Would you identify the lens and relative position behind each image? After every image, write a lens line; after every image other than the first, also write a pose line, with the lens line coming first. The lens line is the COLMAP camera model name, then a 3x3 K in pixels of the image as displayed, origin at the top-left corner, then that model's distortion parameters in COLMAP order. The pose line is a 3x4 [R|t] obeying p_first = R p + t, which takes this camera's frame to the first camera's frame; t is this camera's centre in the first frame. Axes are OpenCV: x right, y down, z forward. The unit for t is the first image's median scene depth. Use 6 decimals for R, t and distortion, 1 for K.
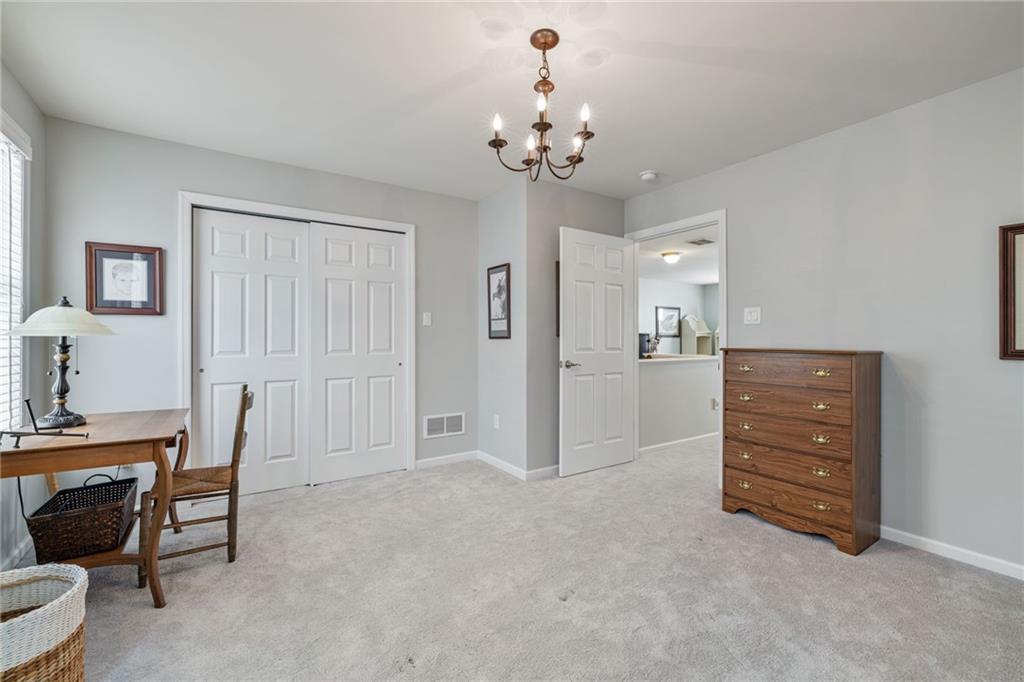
lens RADIAL K [[437.4, 0, 509.2], [0, 437.4, 335.0], [0, 0, 1]] dist [0.001838, 0.000288]
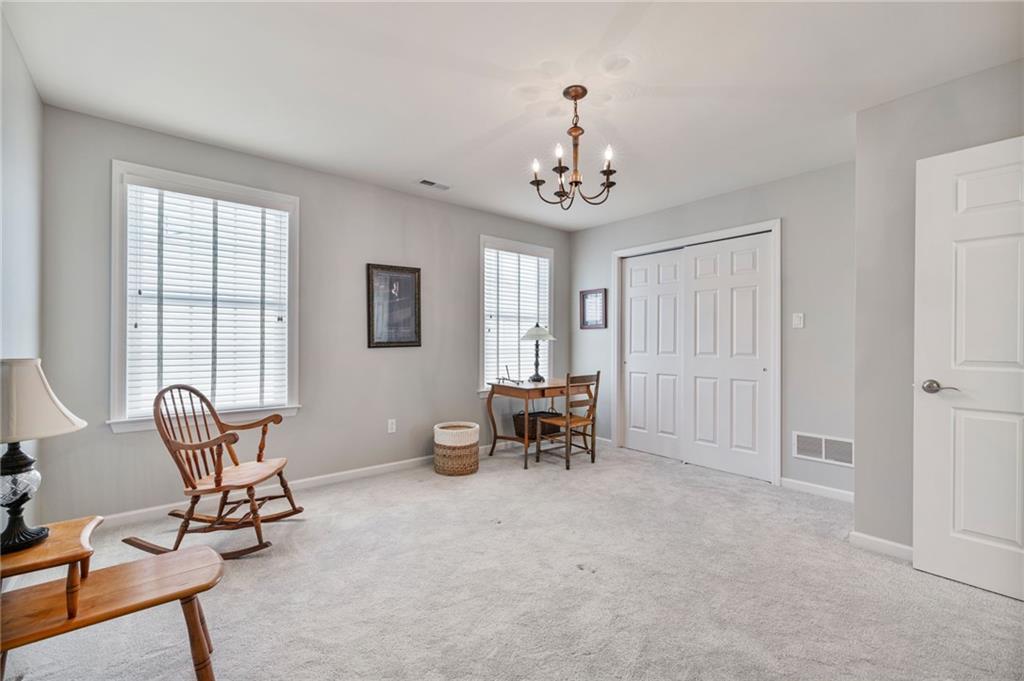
lens RADIAL K [[432.8, 0, 512.2], [0, 432.8, 339.8], [0, 0, 1]] dist [0.000589, 0.000380]
pose [[0.115369, -0.004430, -0.993313, 0.682945], [0.000564, 0.999990, -0.004394, 0.006040], [0.993322, -0.000053, 0.115371, 0.378611]]
